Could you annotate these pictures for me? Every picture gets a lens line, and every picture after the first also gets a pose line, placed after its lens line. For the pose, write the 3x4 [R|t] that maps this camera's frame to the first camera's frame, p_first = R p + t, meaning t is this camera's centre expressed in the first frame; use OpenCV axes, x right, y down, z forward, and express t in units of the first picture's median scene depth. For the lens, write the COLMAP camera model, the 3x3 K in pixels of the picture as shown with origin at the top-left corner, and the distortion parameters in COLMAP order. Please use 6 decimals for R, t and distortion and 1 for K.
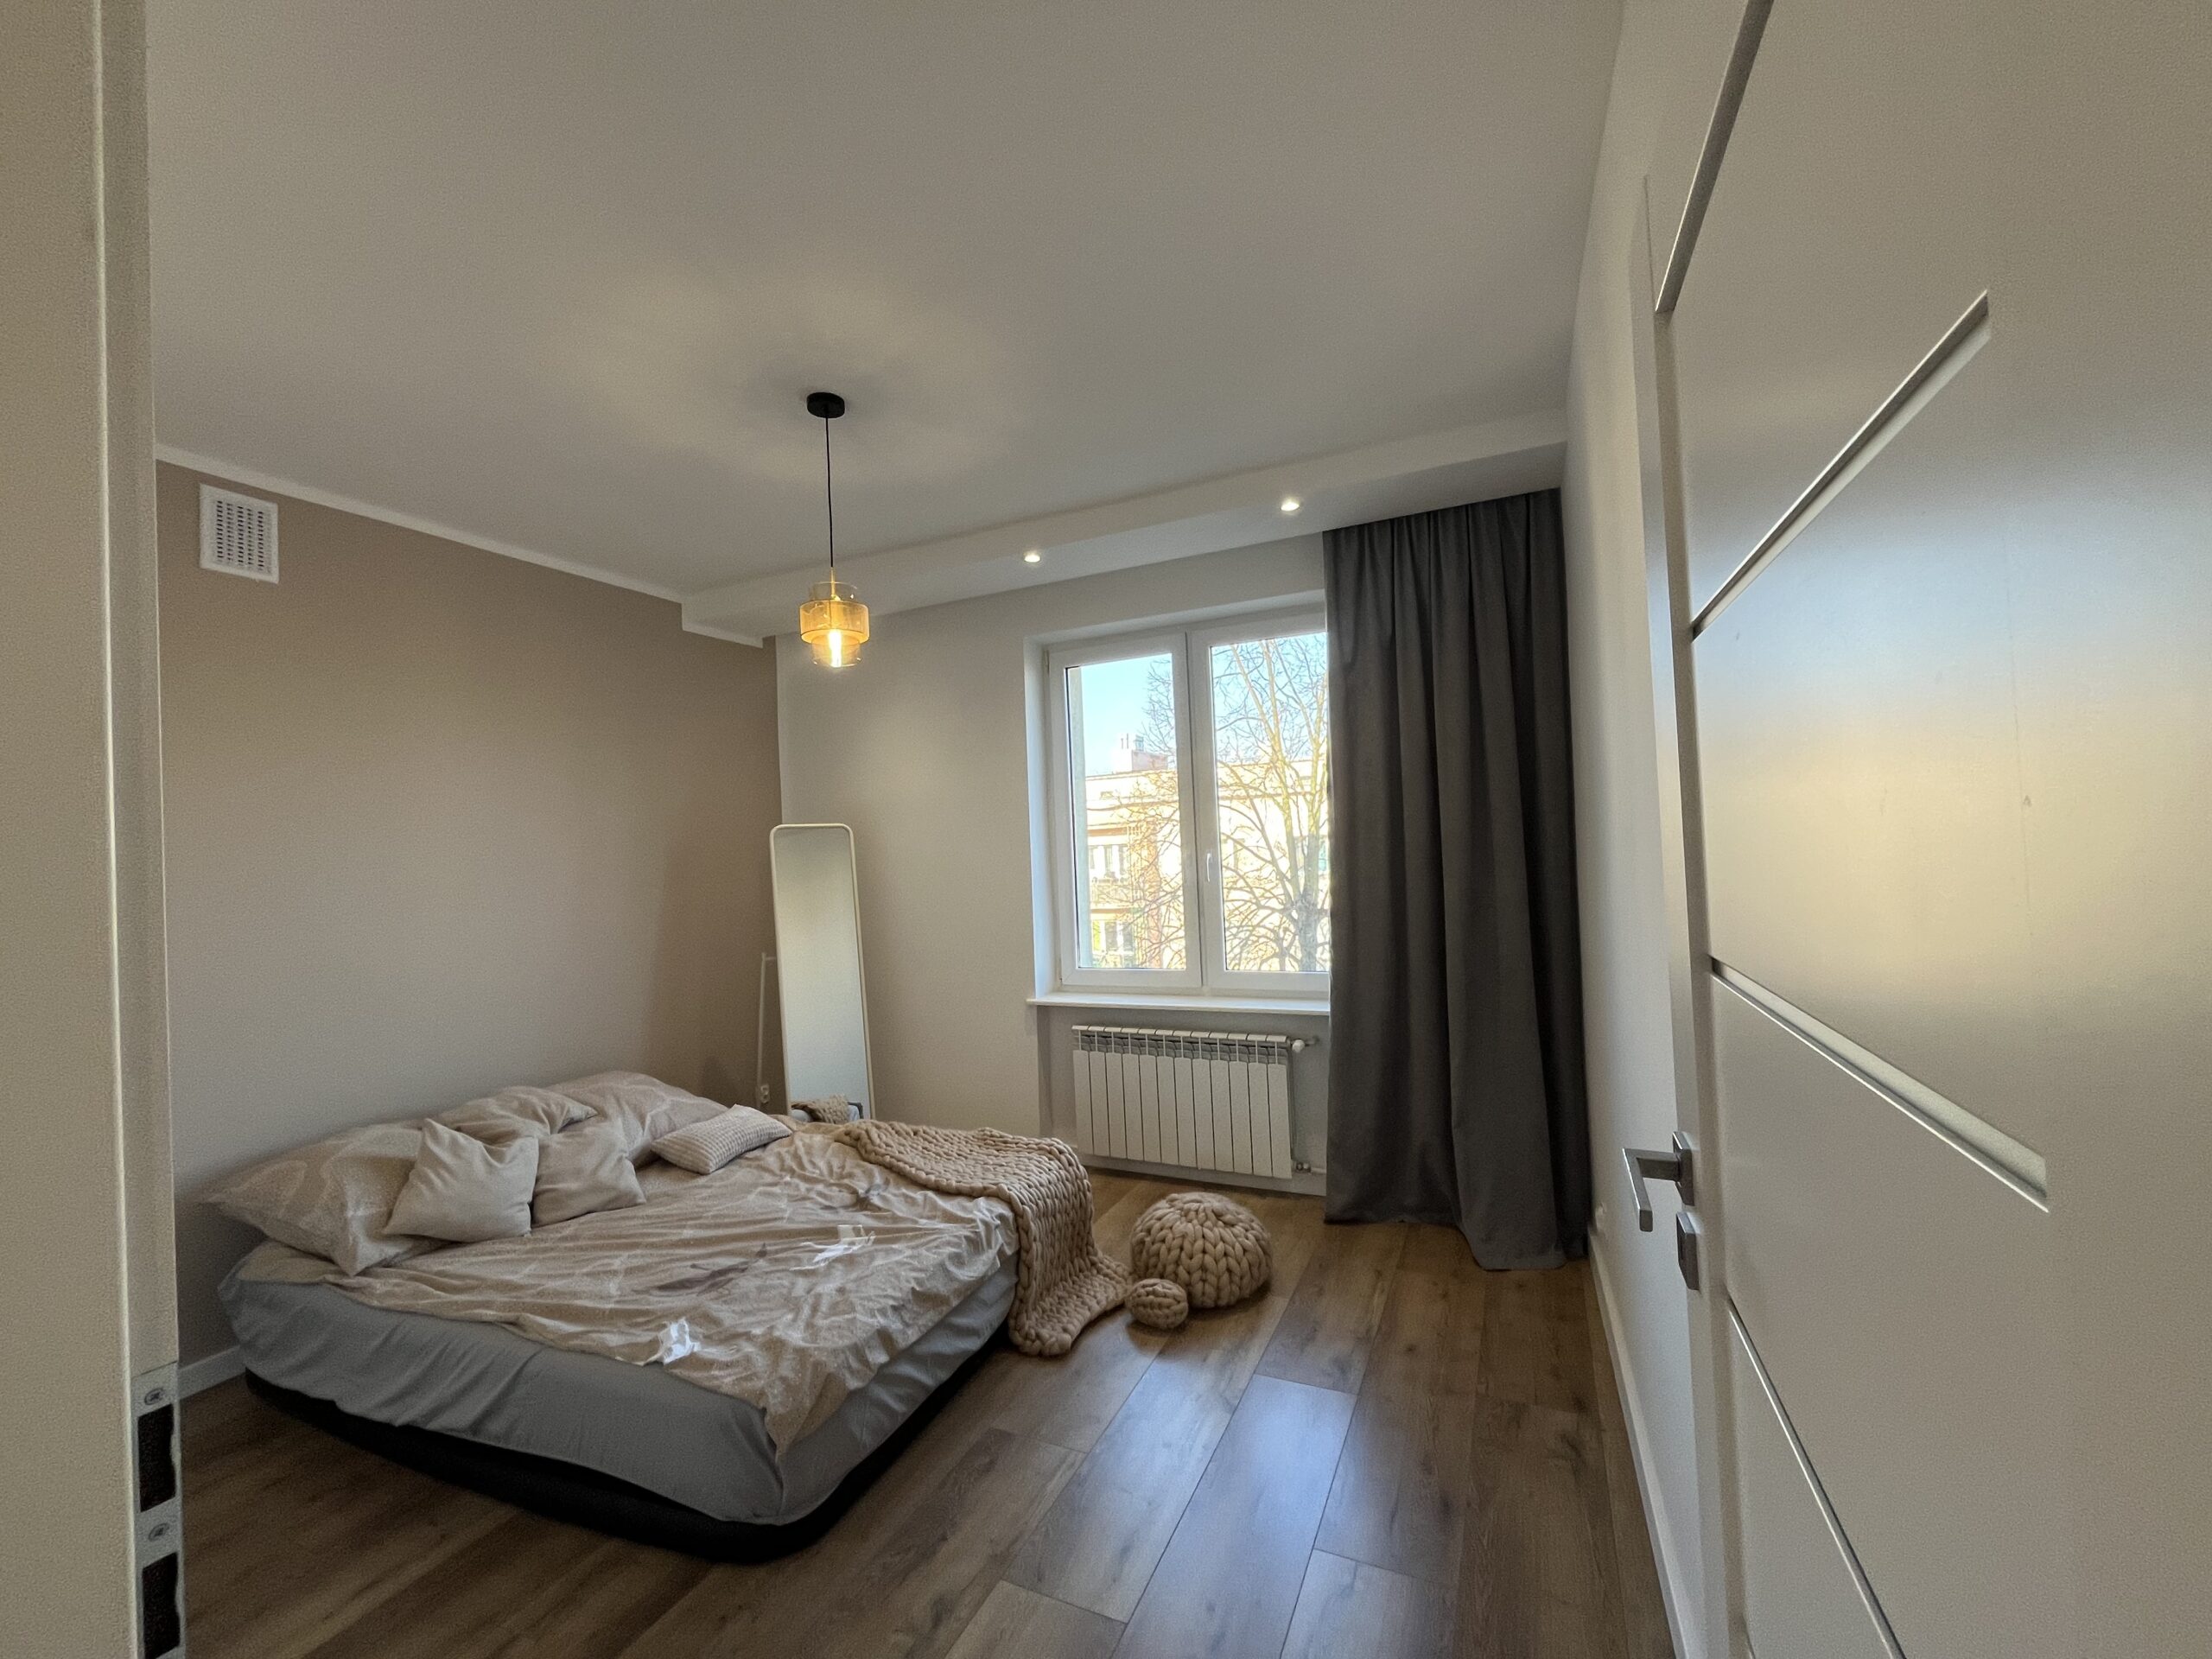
lens RADIAL K [[896.9, 0, 1106.5], [0, 896.9, 832.4], [0, 0, 1]] dist [-0.004846, 0.000536]
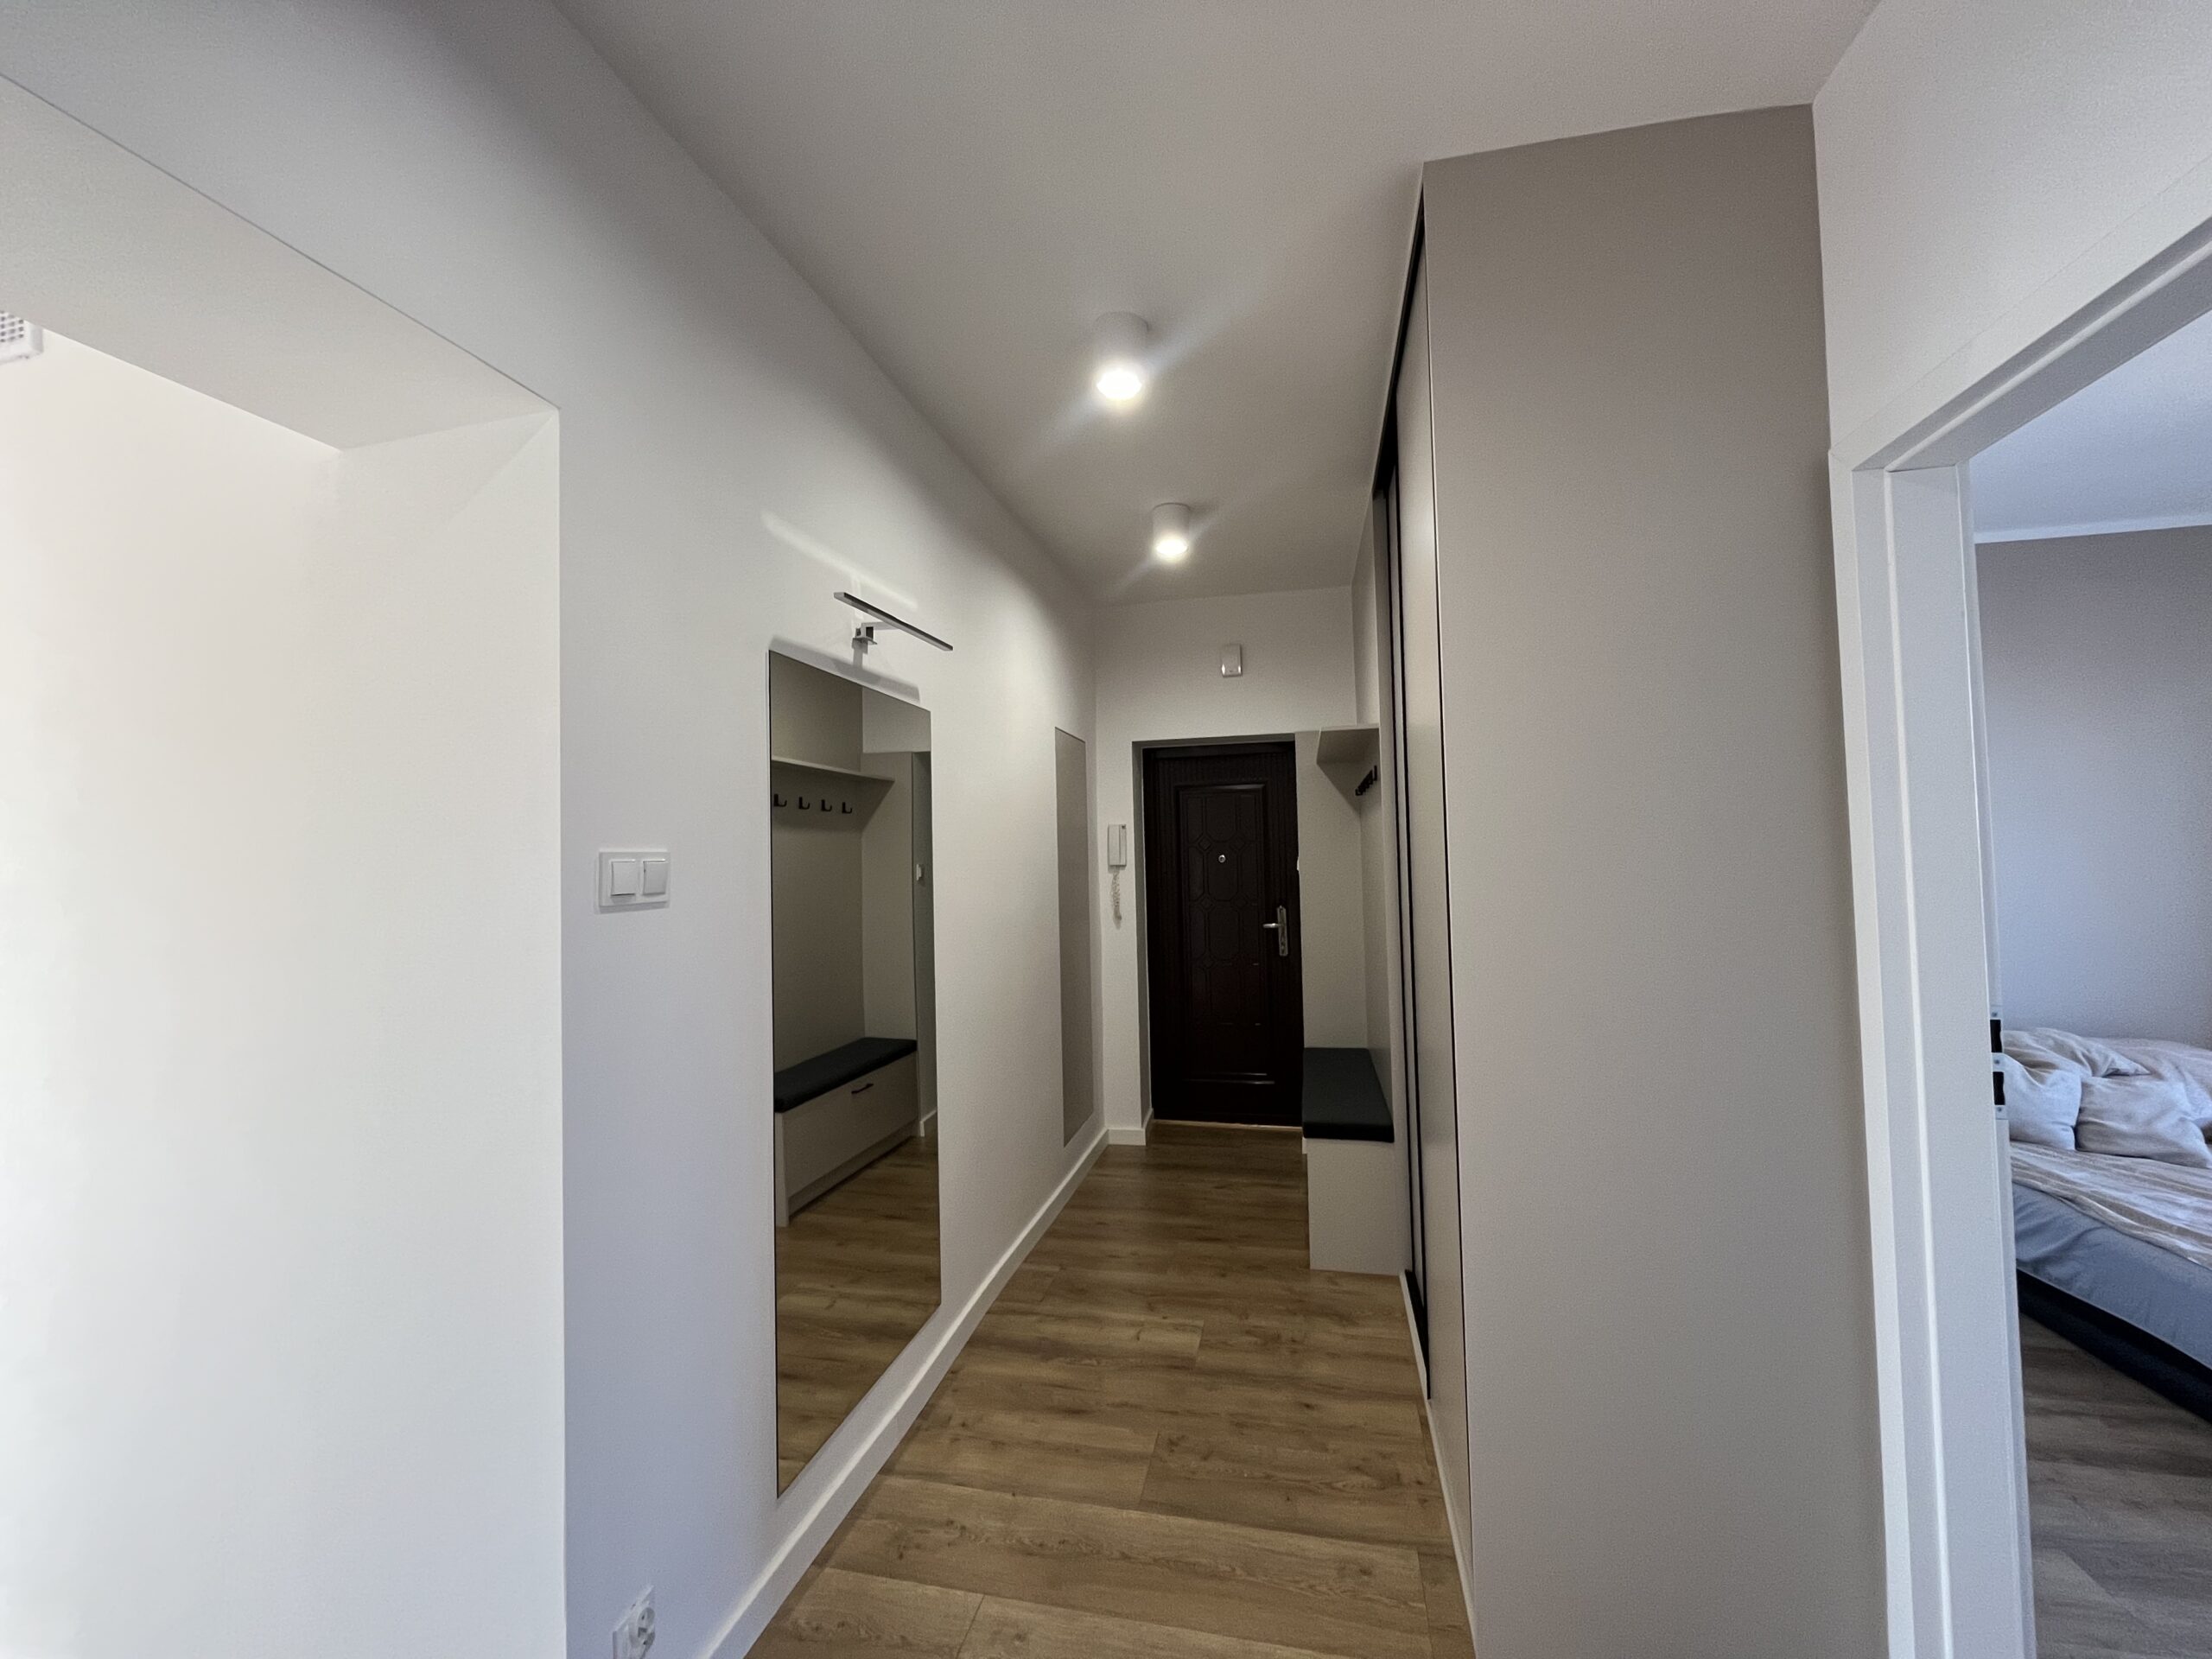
lens RADIAL K [[896.9, 0, 1106.5], [0, 896.9, 832.4], [0, 0, 1]] dist [-0.004846, 0.000536]
pose [[0.208101, 0.008295, -0.978072, 0.180577], [0.036434, 0.999204, 0.016226, -0.016545], [0.977428, -0.039012, 0.207633, -0.374962]]
